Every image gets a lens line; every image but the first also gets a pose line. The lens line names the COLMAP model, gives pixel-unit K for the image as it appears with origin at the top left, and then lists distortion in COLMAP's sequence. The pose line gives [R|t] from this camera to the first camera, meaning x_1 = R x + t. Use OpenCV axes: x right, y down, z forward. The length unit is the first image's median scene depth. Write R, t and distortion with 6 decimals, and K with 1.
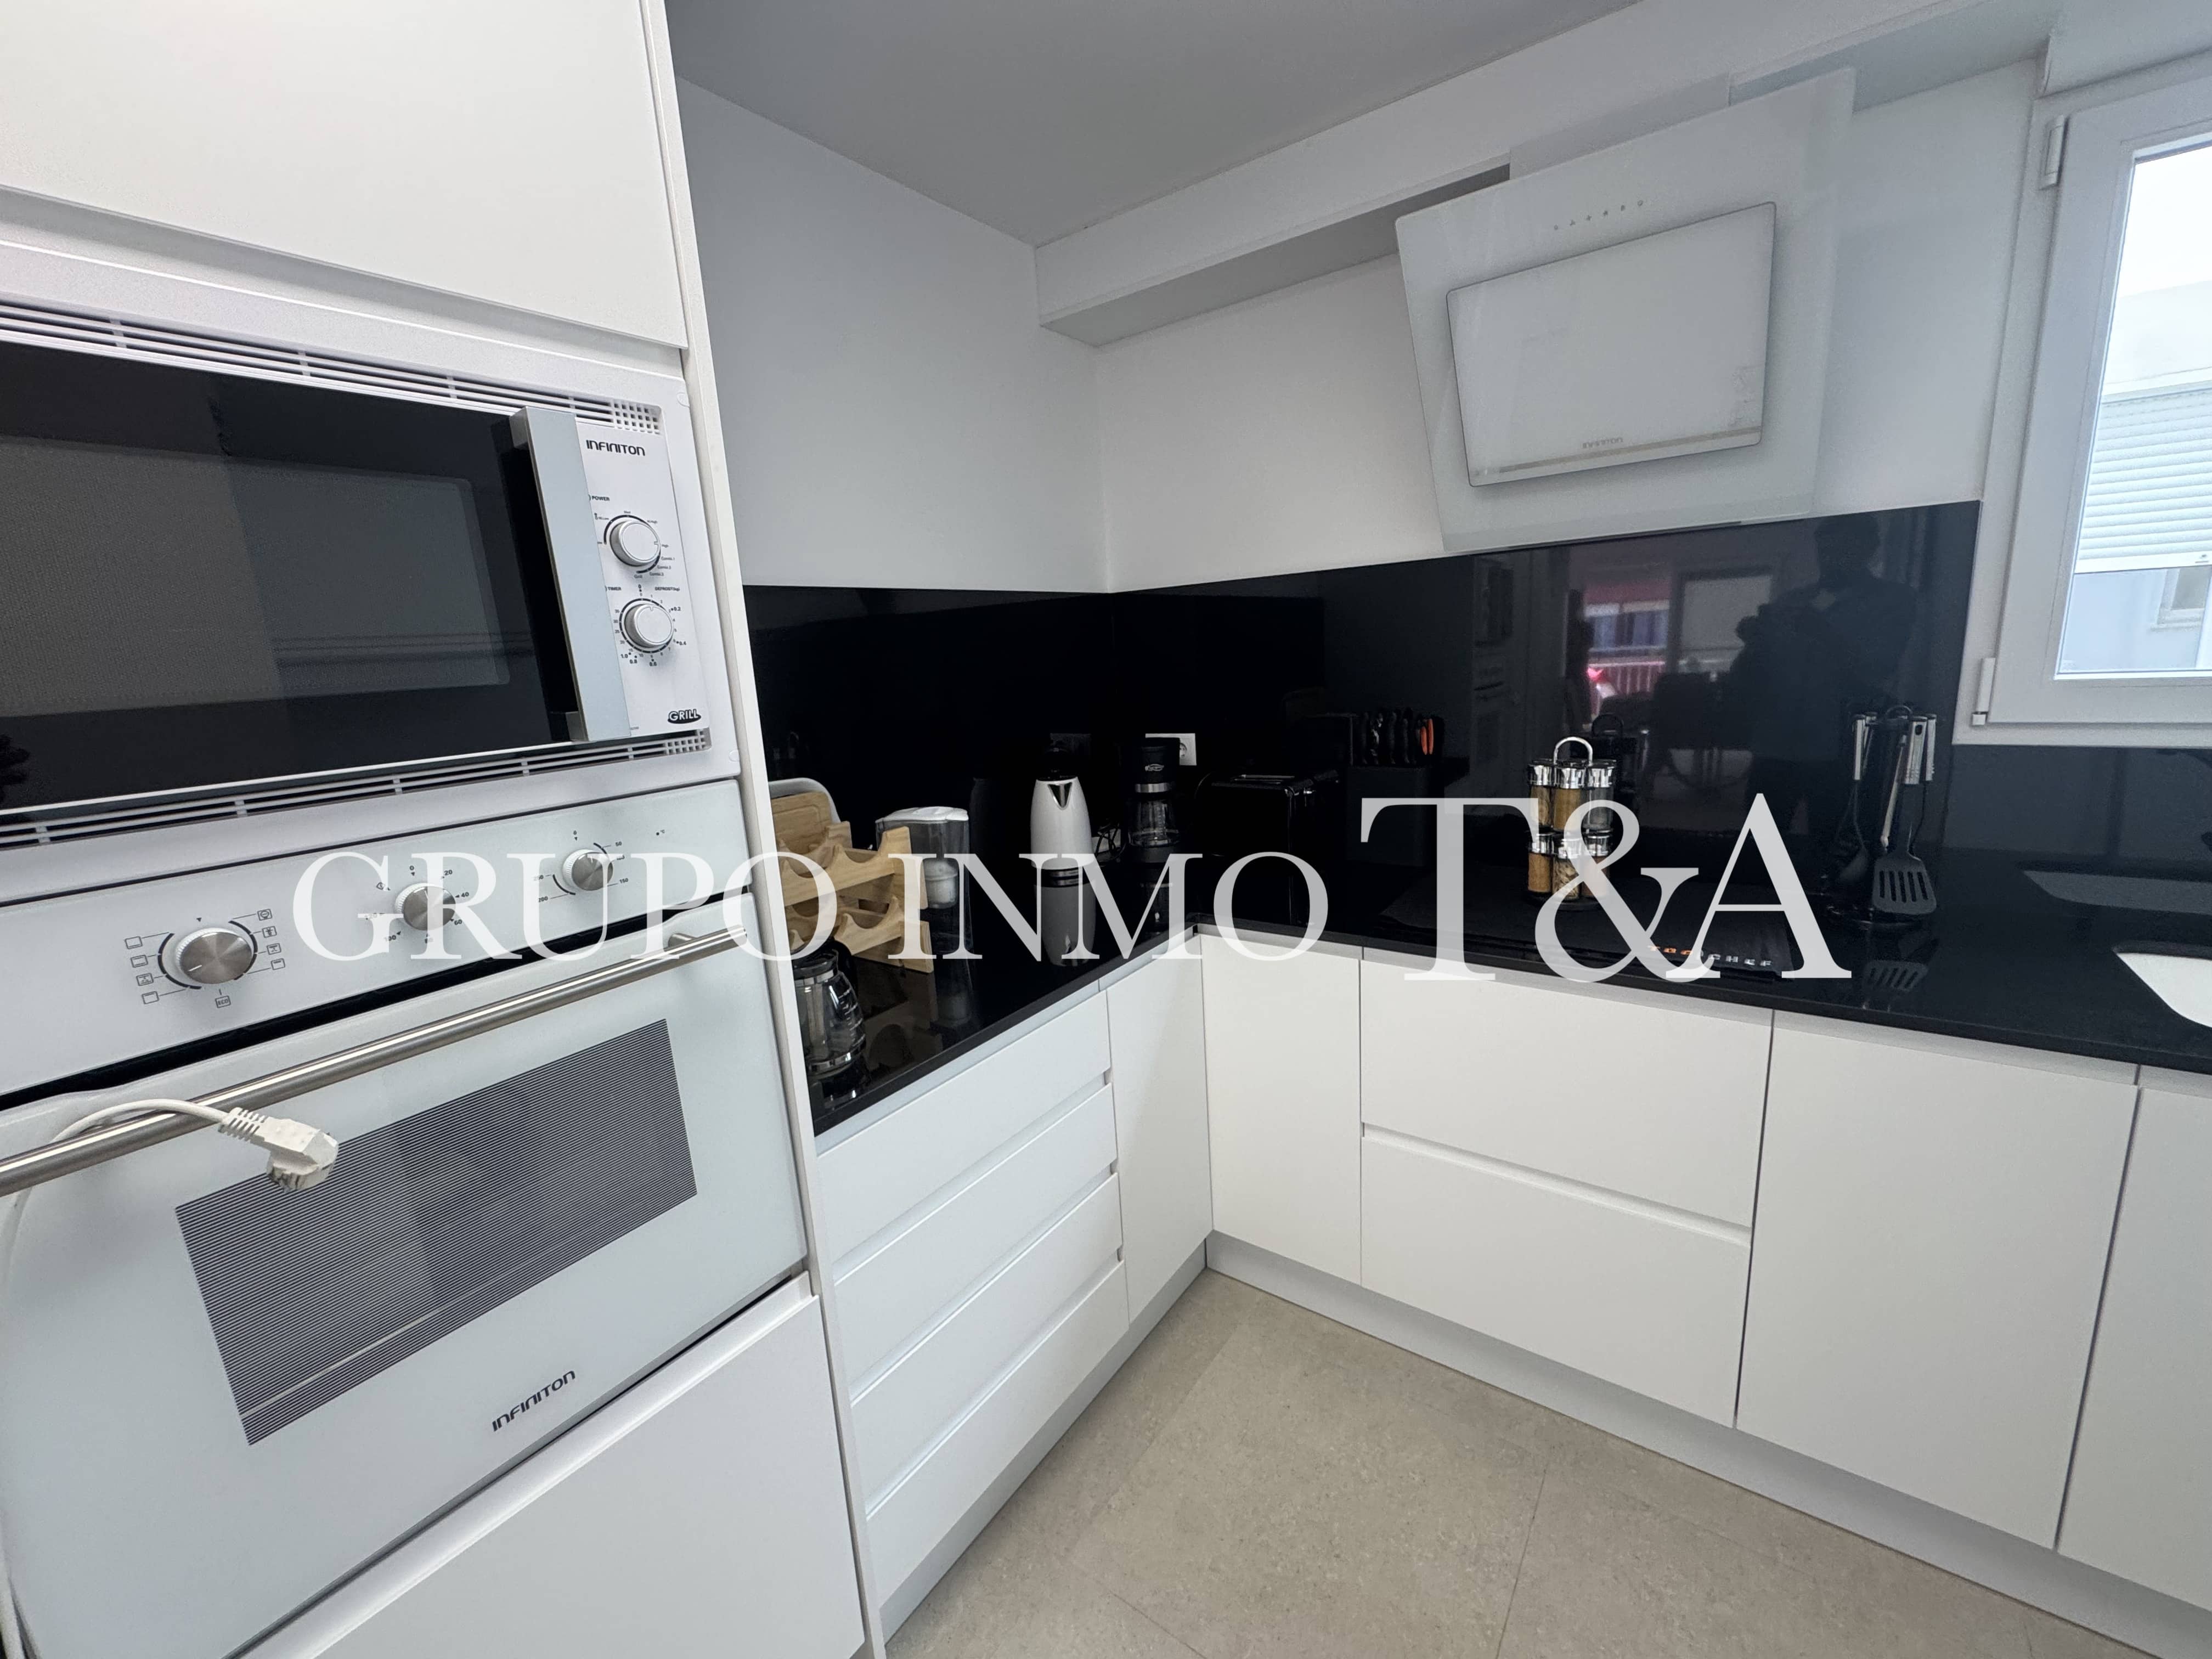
lens RADIAL K [[889.6, 0, 1104.3], [0, 889.6, 826.2], [0, 0, 1]] dist [-0.003053, -0.000121]
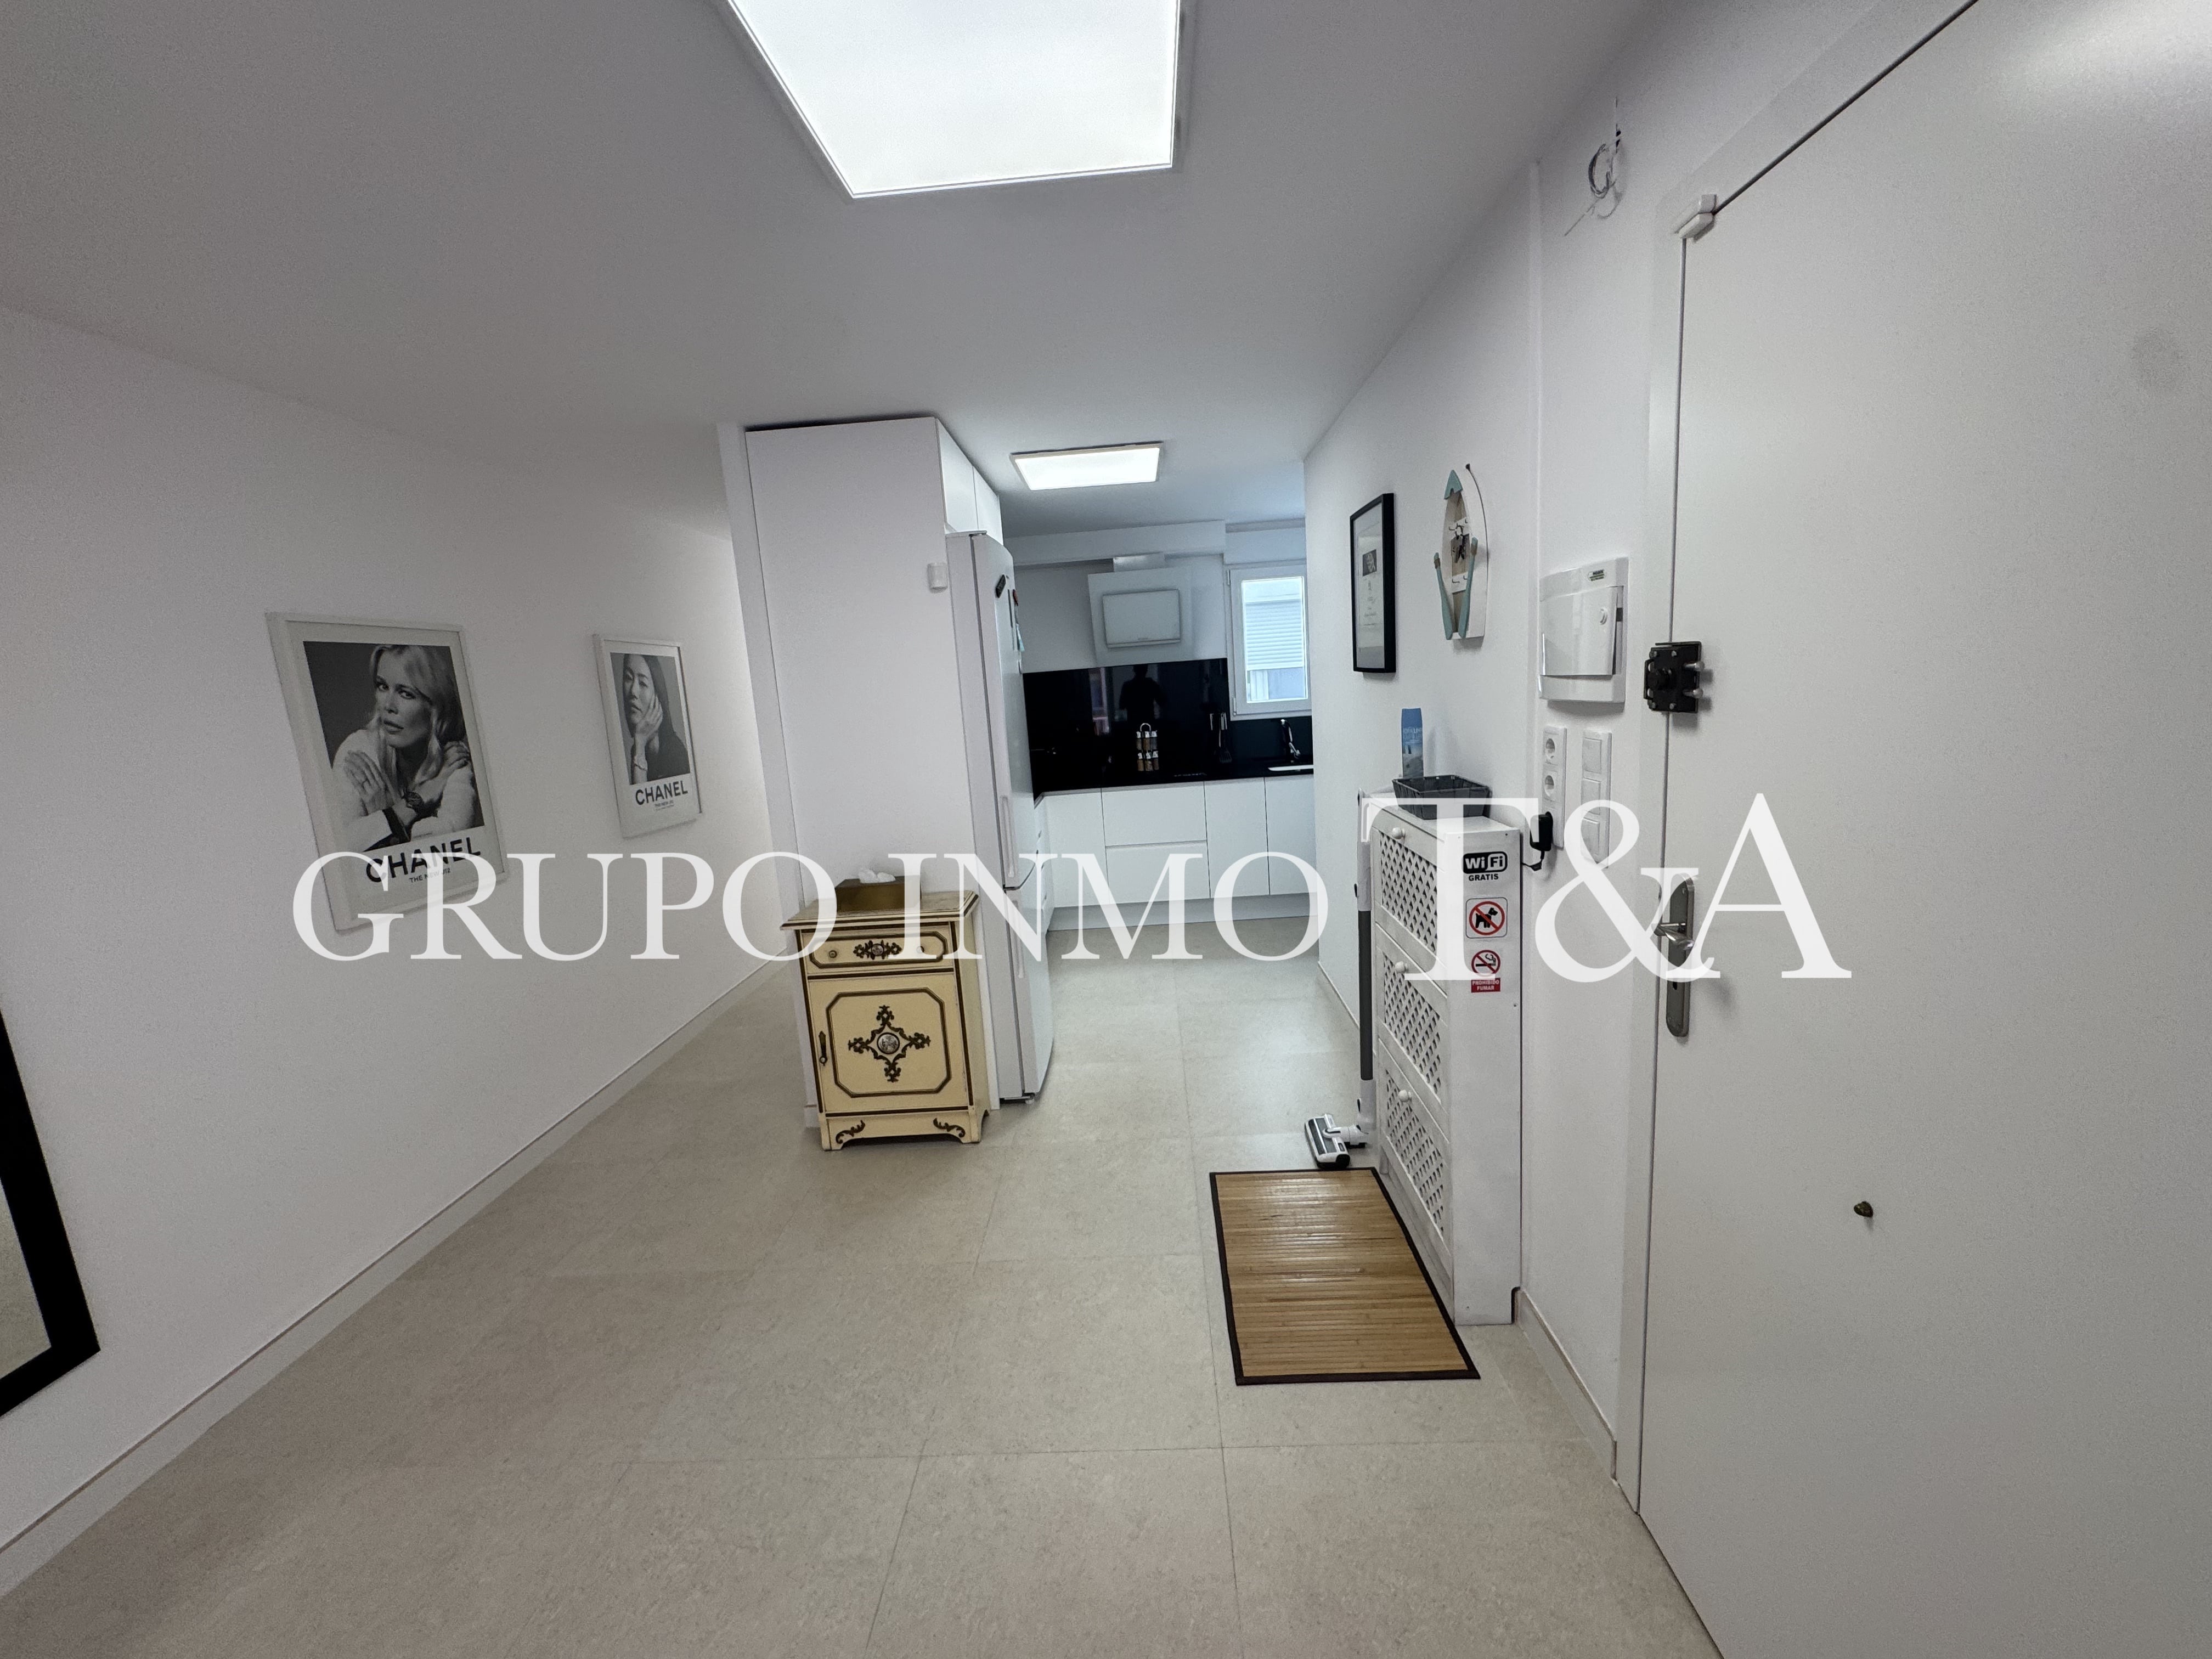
lens RADIAL K [[889.6, 0, 1111.2], [0, 889.6, 830.0], [0, 0, 1]] dist [-0.003053, -0.000121]
pose [[0.829063, -0.091945, 0.551544, -1.616657], [0.131288, 0.990822, -0.032173, 0.430751], [-0.543524, 0.099085, 0.833525, -1.858987]]
